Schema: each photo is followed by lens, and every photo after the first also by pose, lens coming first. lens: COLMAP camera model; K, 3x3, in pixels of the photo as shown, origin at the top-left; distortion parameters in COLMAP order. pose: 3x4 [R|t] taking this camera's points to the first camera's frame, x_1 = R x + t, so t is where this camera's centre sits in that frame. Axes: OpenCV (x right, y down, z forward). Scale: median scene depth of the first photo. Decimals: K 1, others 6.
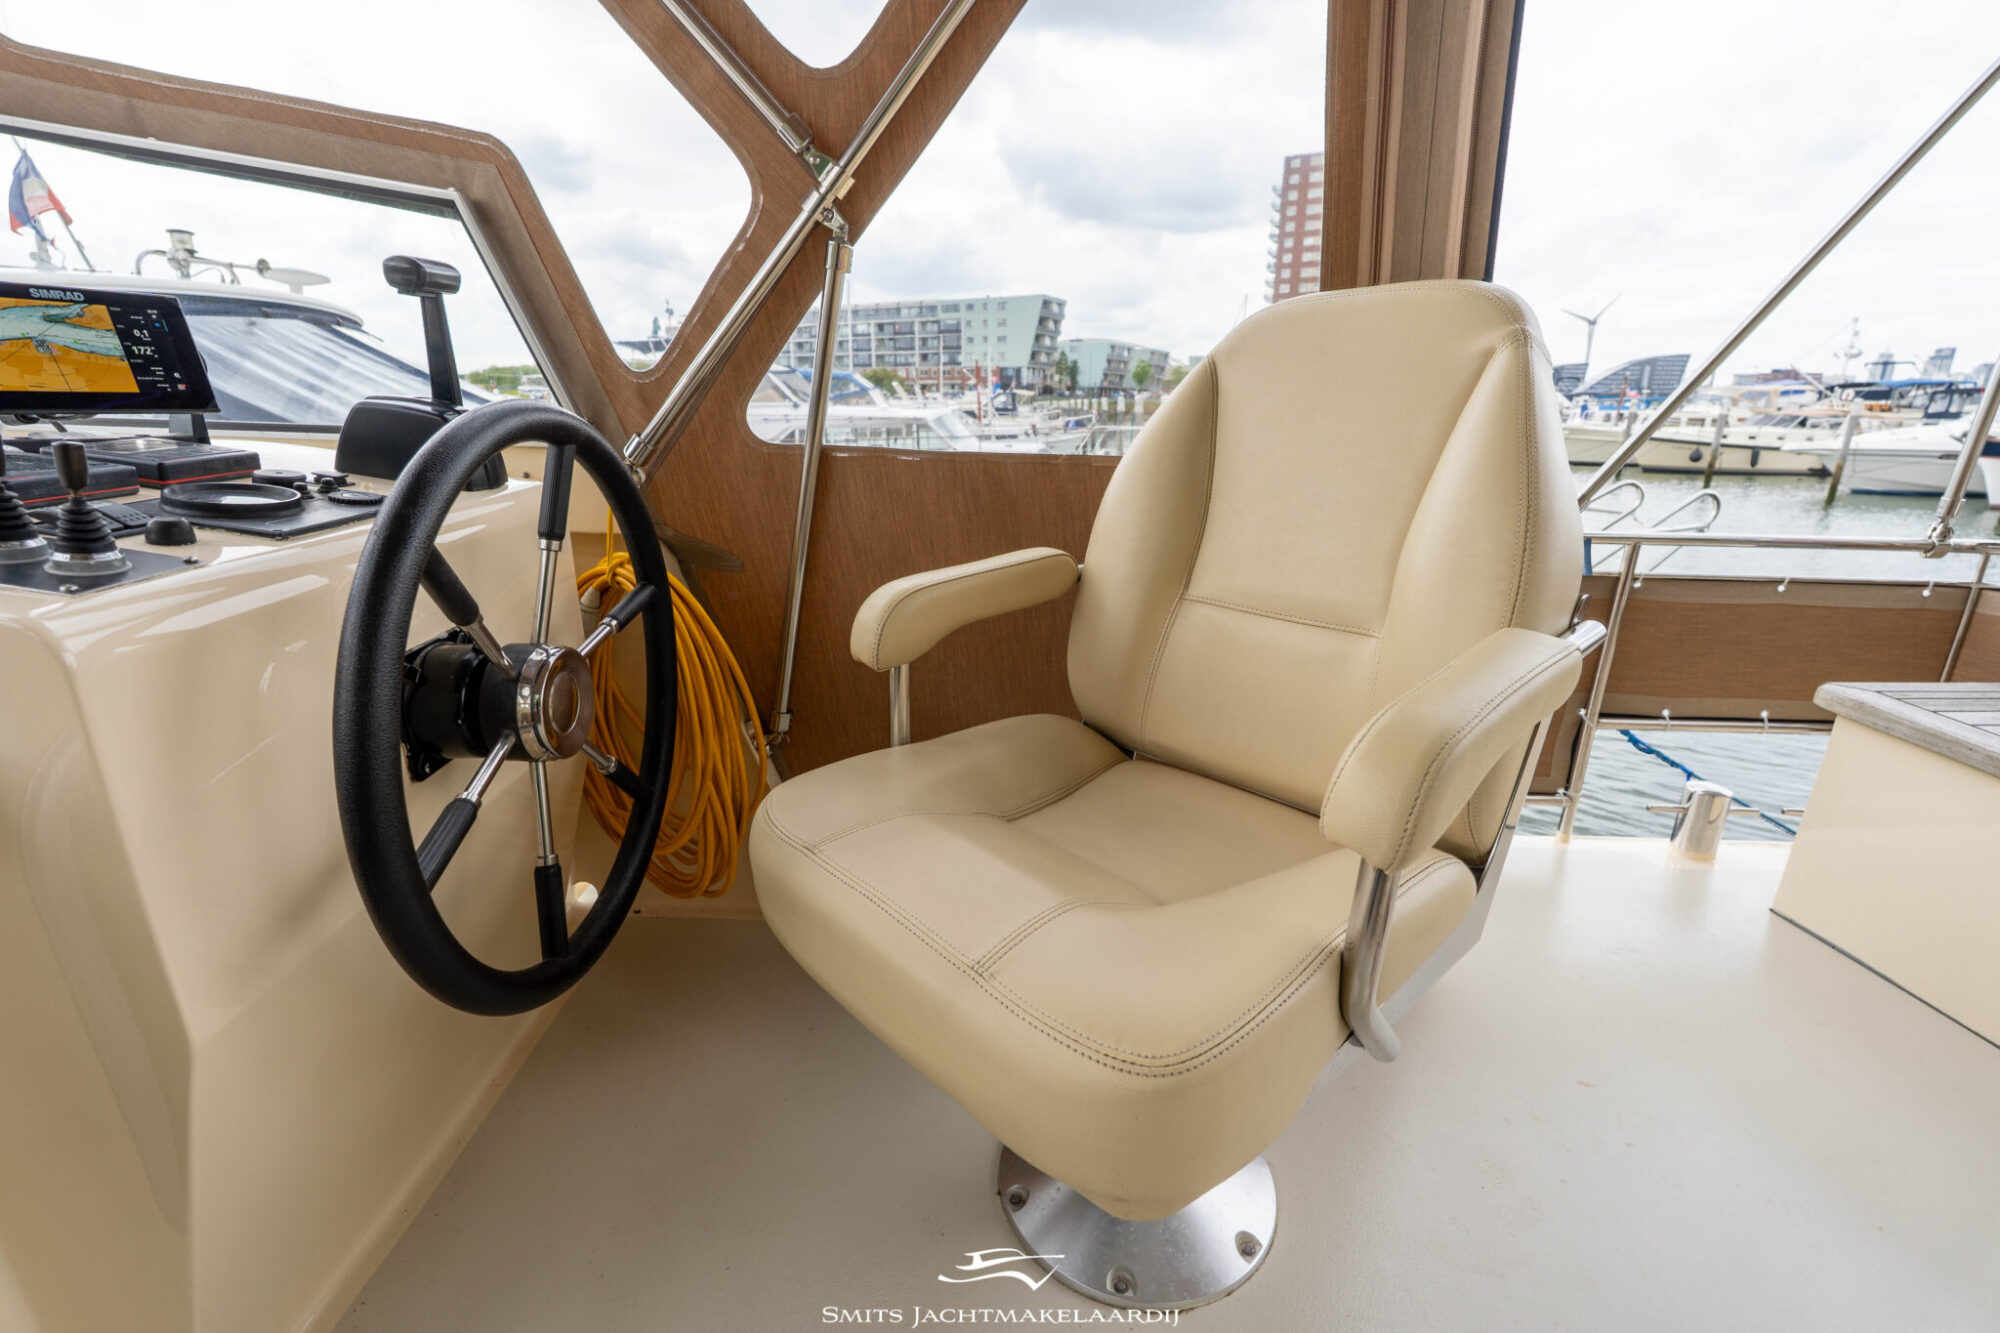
lens RADIAL K [[875.1, 0, 1000.0], [0, 875.1, 666.5], [0, 0, 1]] dist [-0.010966, 0.000078]
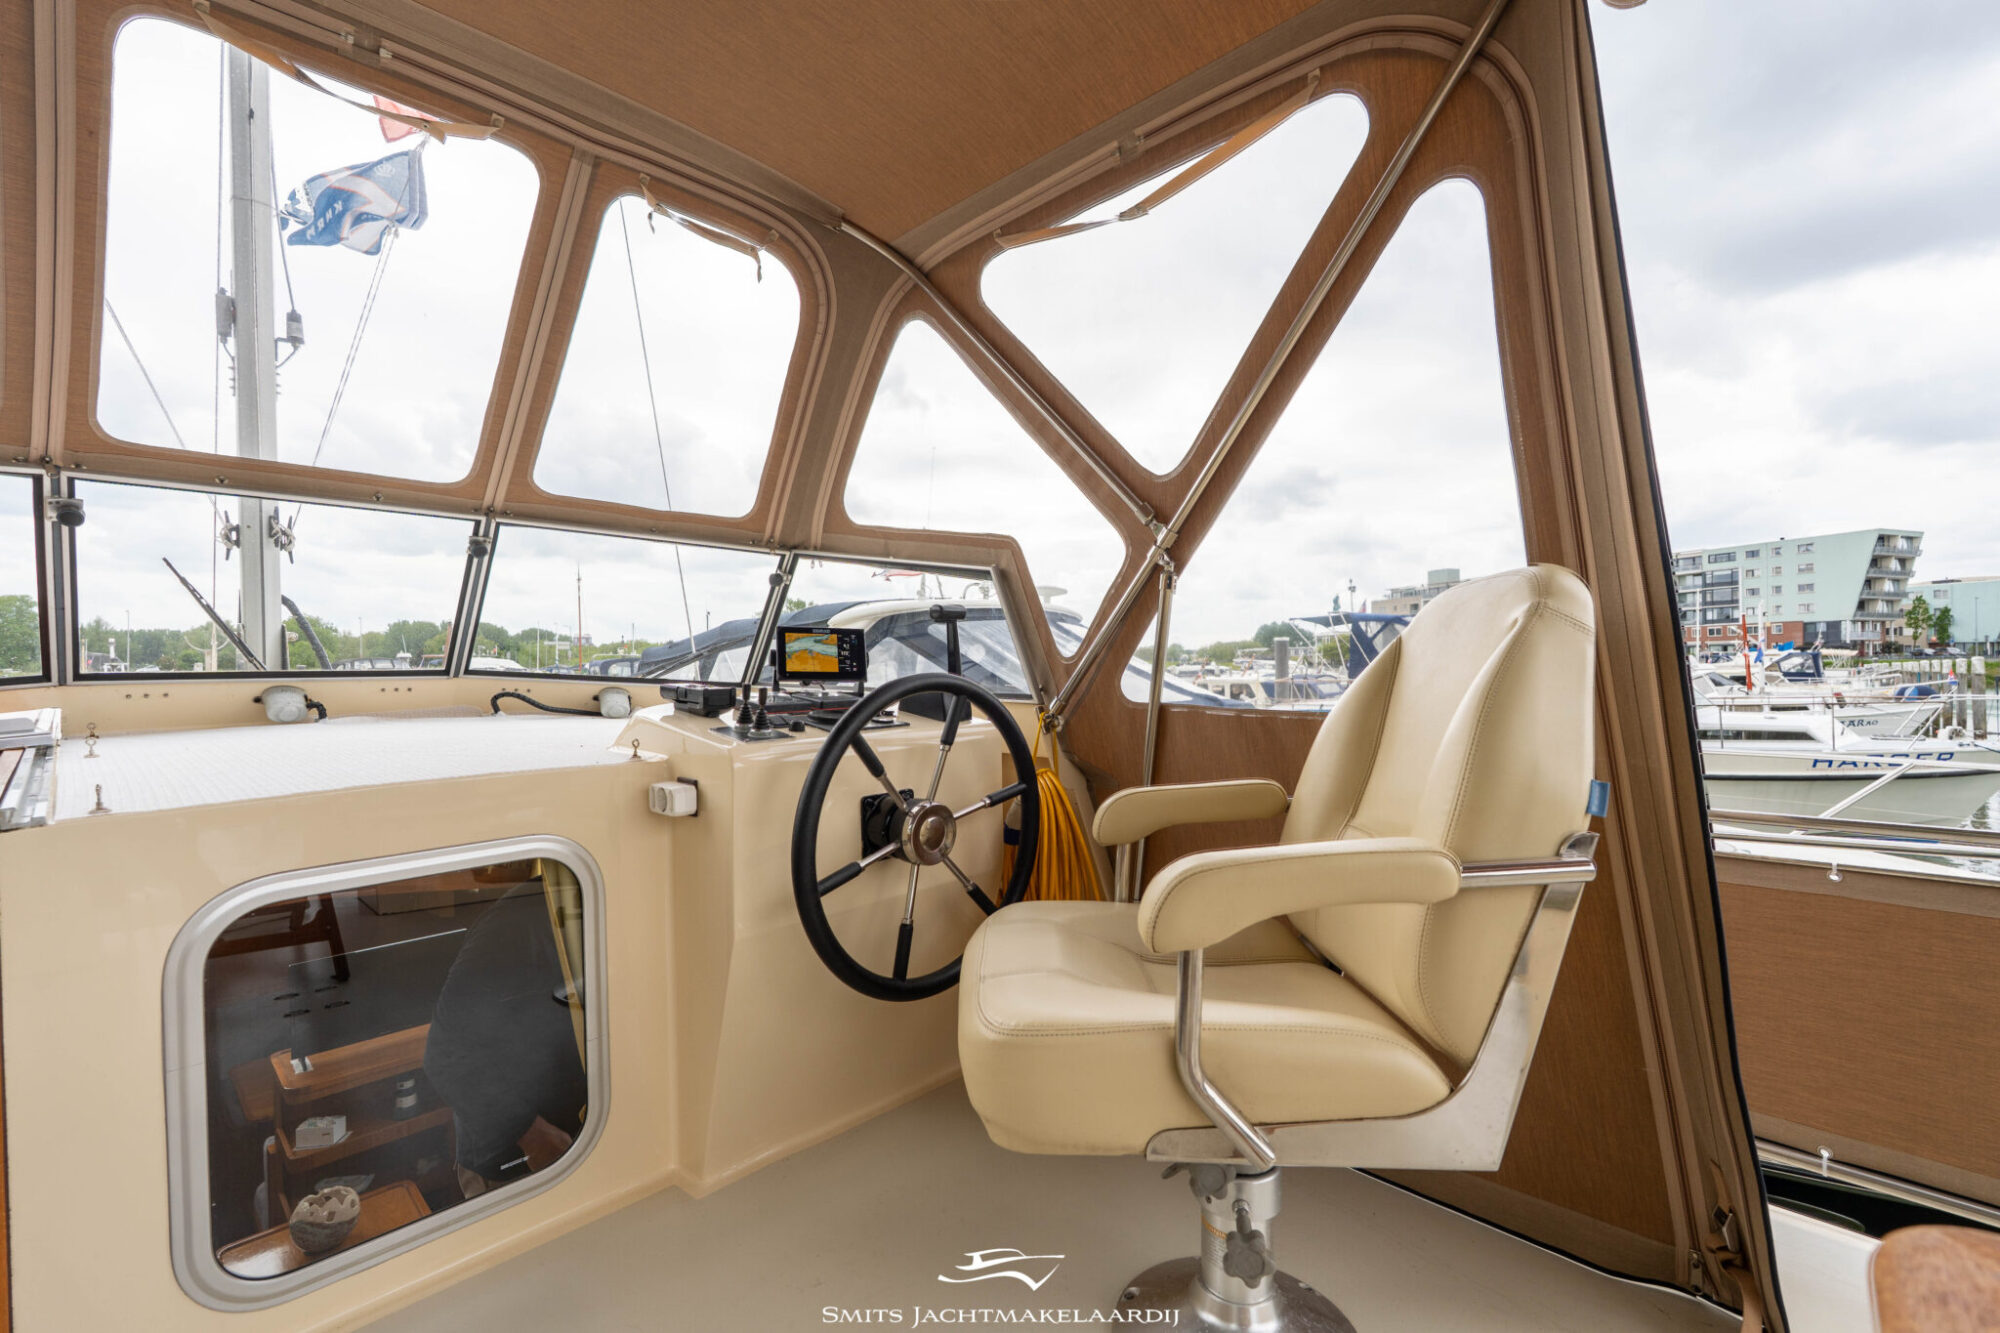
lens RADIAL K [[886.3, 0, 1000.0], [0, 886.3, 666.5], [0, 0, 1]] dist [0.001289, -0.000549]
pose [[0.719558, -0.014726, -0.694276, 0.103900], [-0.189519, 0.957658, -0.216733, 0.009557], [0.668071, 0.287530, 0.686300, -0.032757]]
